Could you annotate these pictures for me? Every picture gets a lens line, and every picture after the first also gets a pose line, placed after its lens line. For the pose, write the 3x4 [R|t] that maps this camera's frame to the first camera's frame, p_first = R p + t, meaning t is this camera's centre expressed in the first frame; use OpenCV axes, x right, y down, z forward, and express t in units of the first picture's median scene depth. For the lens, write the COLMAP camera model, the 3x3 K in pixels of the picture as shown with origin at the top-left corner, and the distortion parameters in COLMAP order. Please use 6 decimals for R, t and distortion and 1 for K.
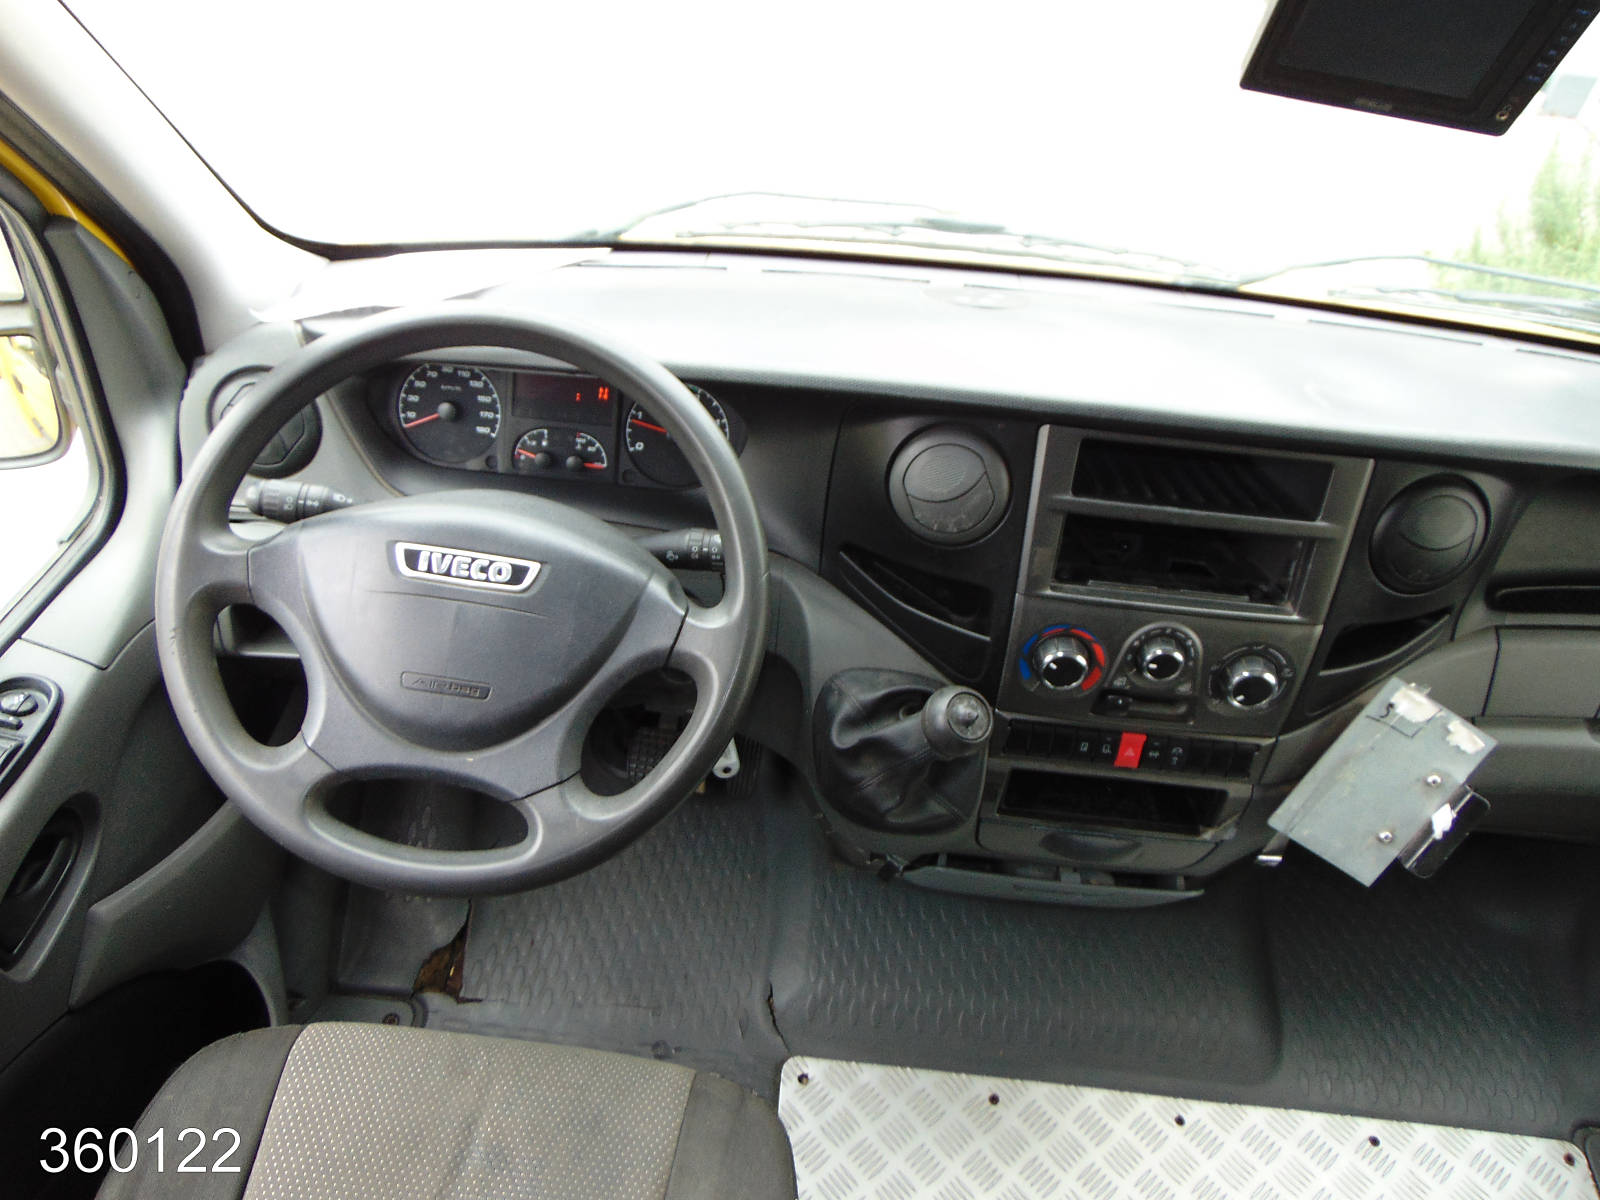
lens RADIAL K [[1157.3, 0, 800.0], [0, 1157.3, 600.0], [0, 0, 1]] dist [-0.046941, 0.002634]
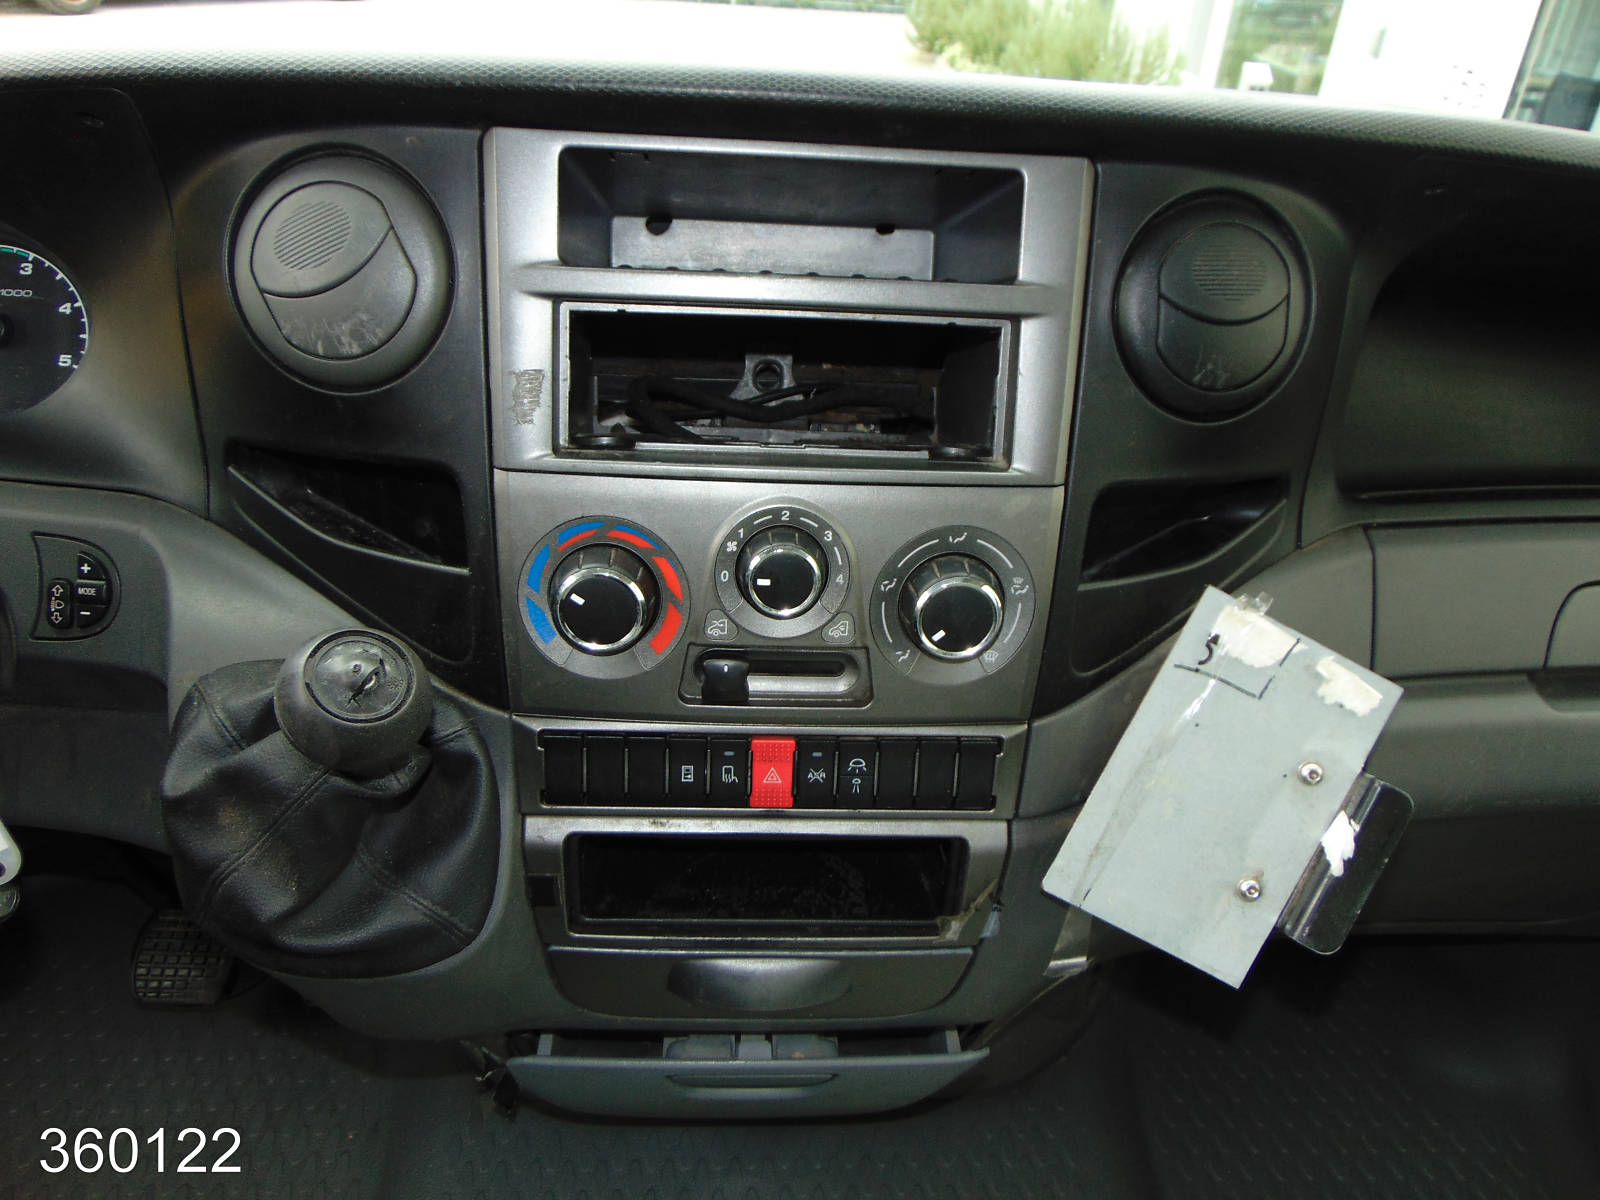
lens RADIAL K [[1186.4, 0, 800.0], [0, 1186.4, 600.0], [0, 0, 1]] dist [-0.073330, 0.085343]
pose [[0.990135, -0.078545, 0.116032, 0.242138], [0.100633, 0.974854, -0.198828, 0.164891], [-0.097498, 0.208543, 0.973141, 0.437039]]
